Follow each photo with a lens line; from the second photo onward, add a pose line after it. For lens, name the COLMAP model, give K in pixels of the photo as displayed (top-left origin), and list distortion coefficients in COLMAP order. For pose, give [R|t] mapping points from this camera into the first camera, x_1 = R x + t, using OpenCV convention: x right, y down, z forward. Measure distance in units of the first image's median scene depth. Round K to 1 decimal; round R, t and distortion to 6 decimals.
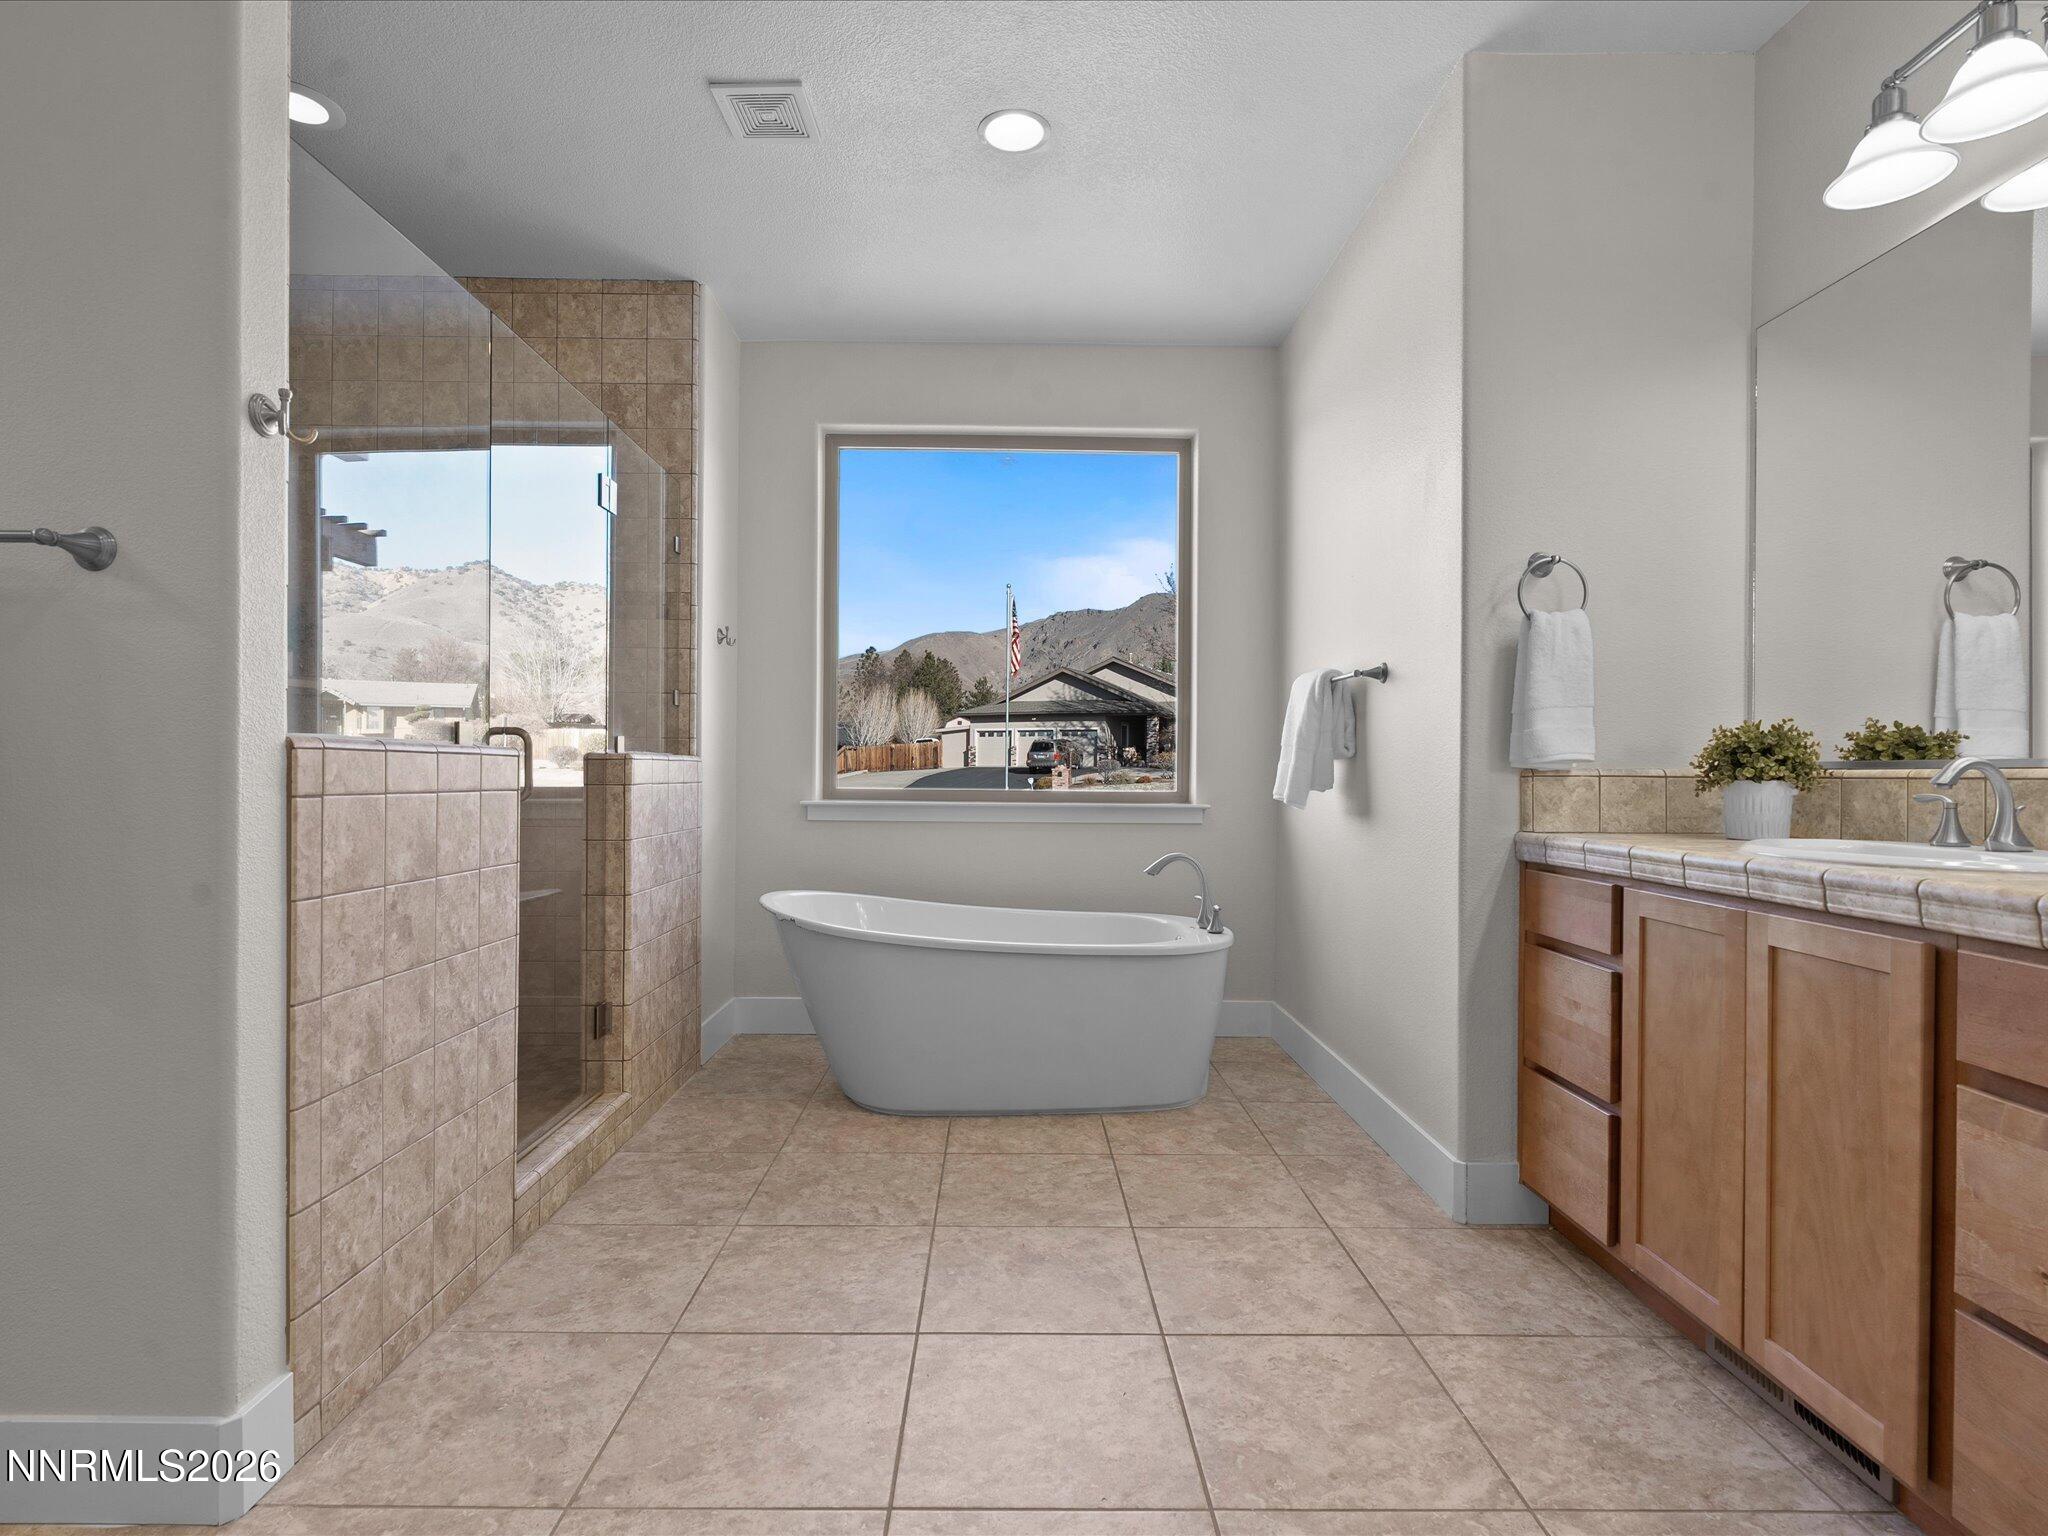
lens RADIAL K [[1039.3, 0, 1052.9], [0, 1039.3, 784.7], [0, 0, 1]] dist [-0.007860, 0.003179]
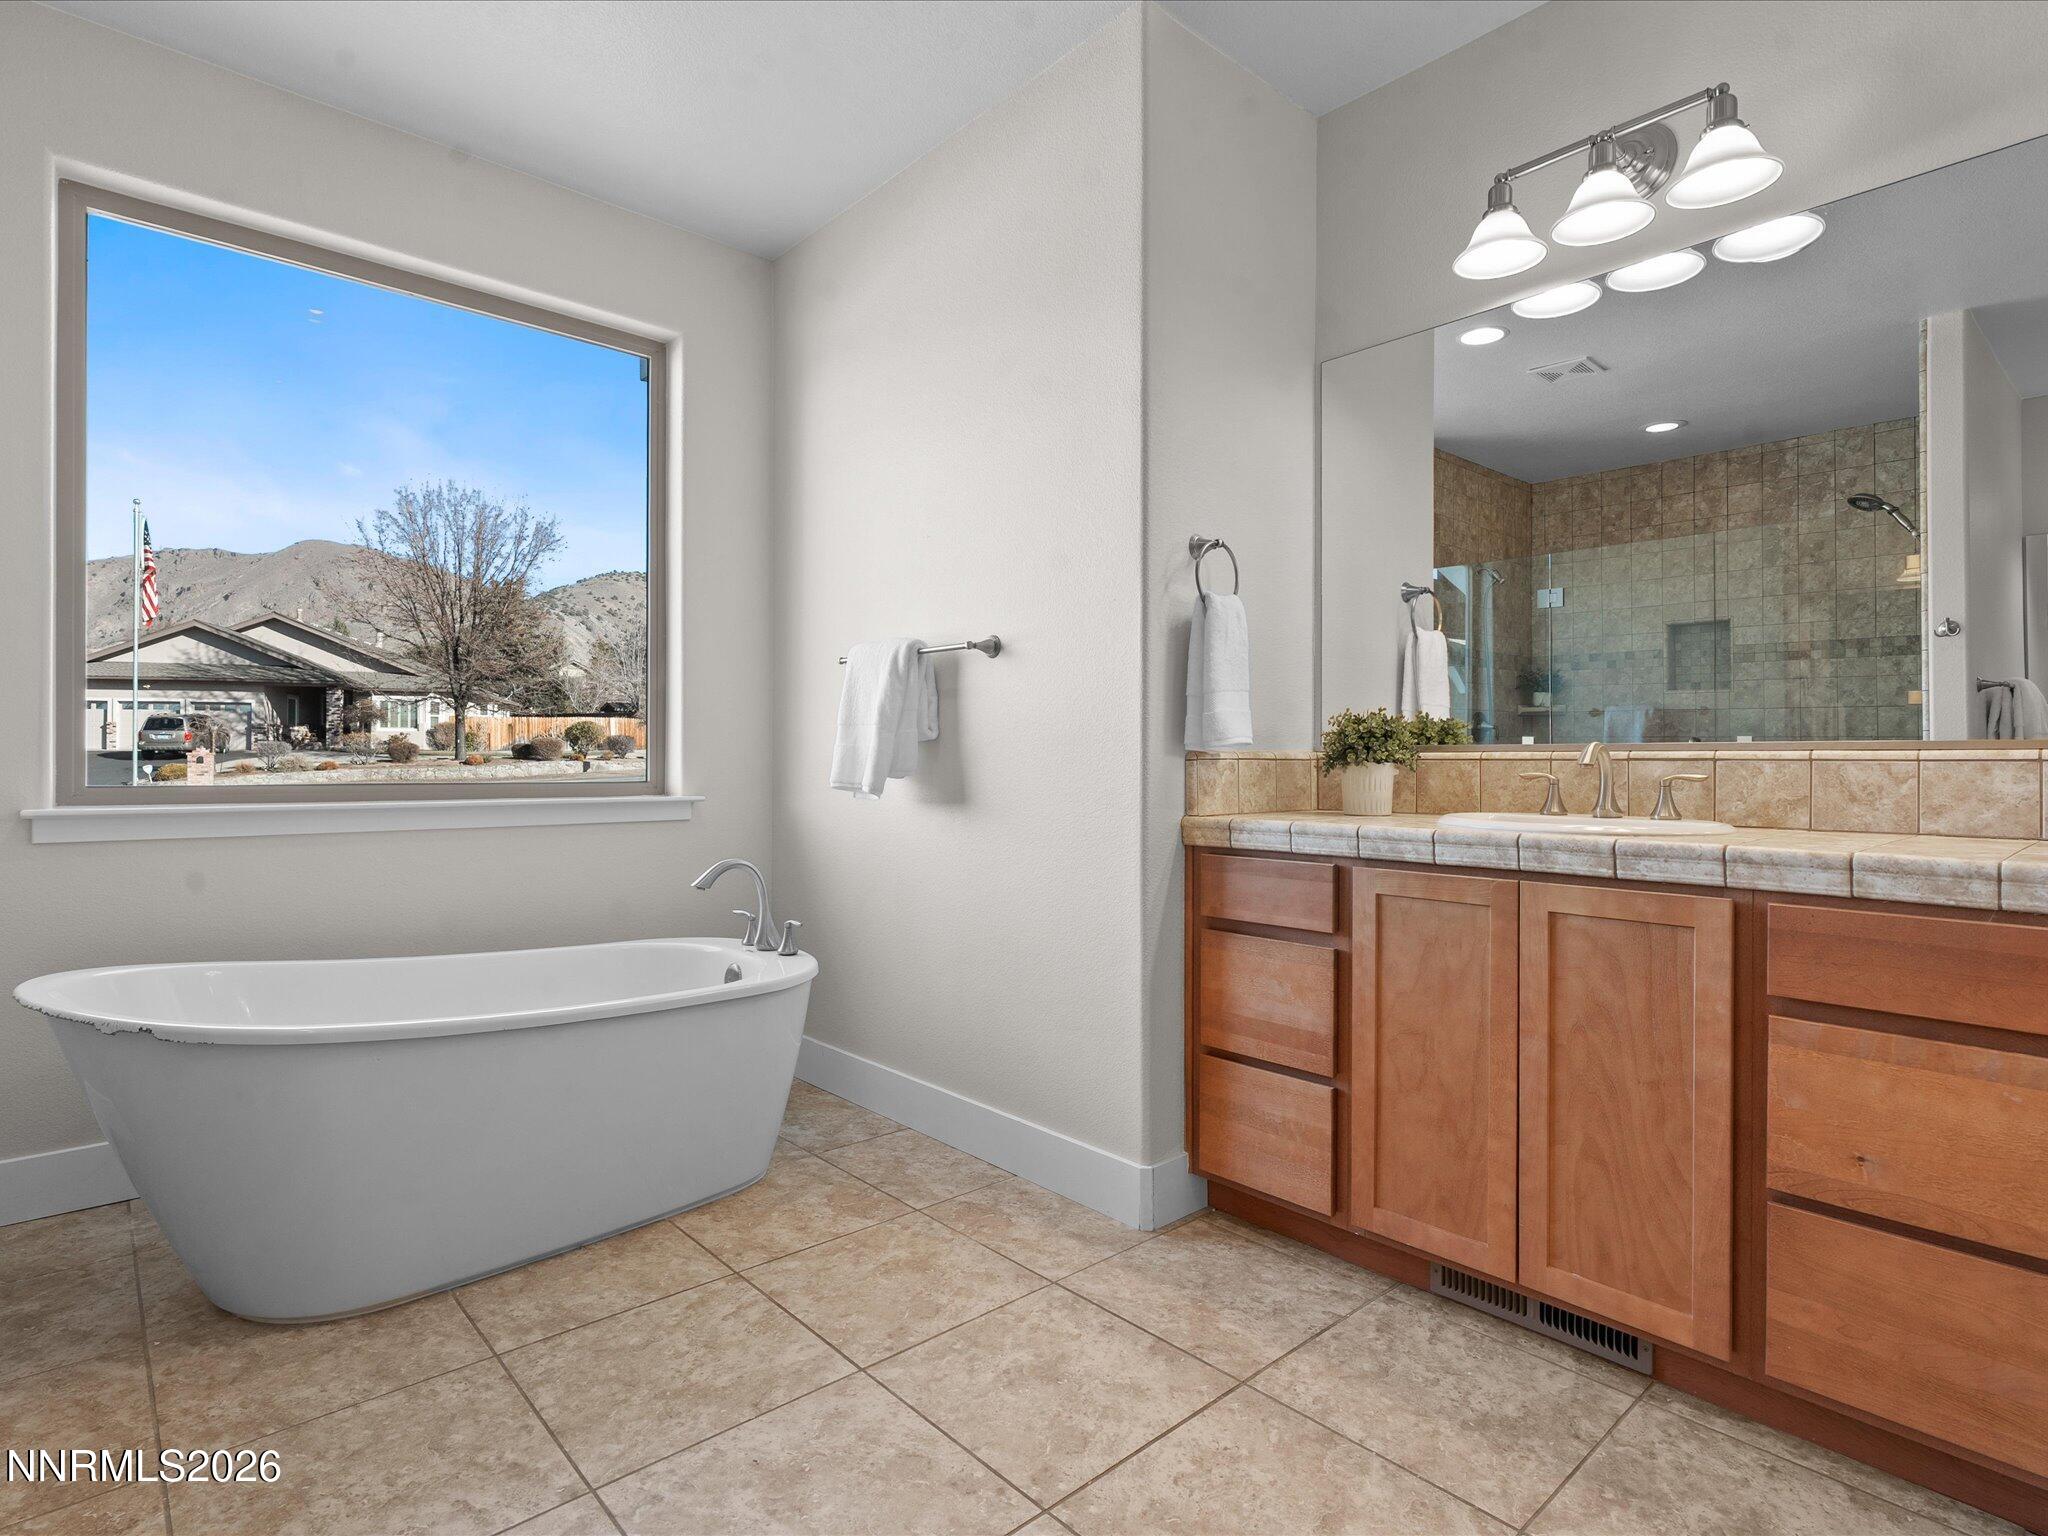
lens RADIAL K [[1039.3, 0, 1021.6], [0, 1039.3, 765.3], [0, 0, 1]] dist [-0.007860, 0.003179]
pose [[0.761858, -0.009178, 0.647679, -0.319459], [0.010931, 0.999939, 0.001311, -0.006378], [-0.647652, 0.006081, 0.761912, 0.364291]]
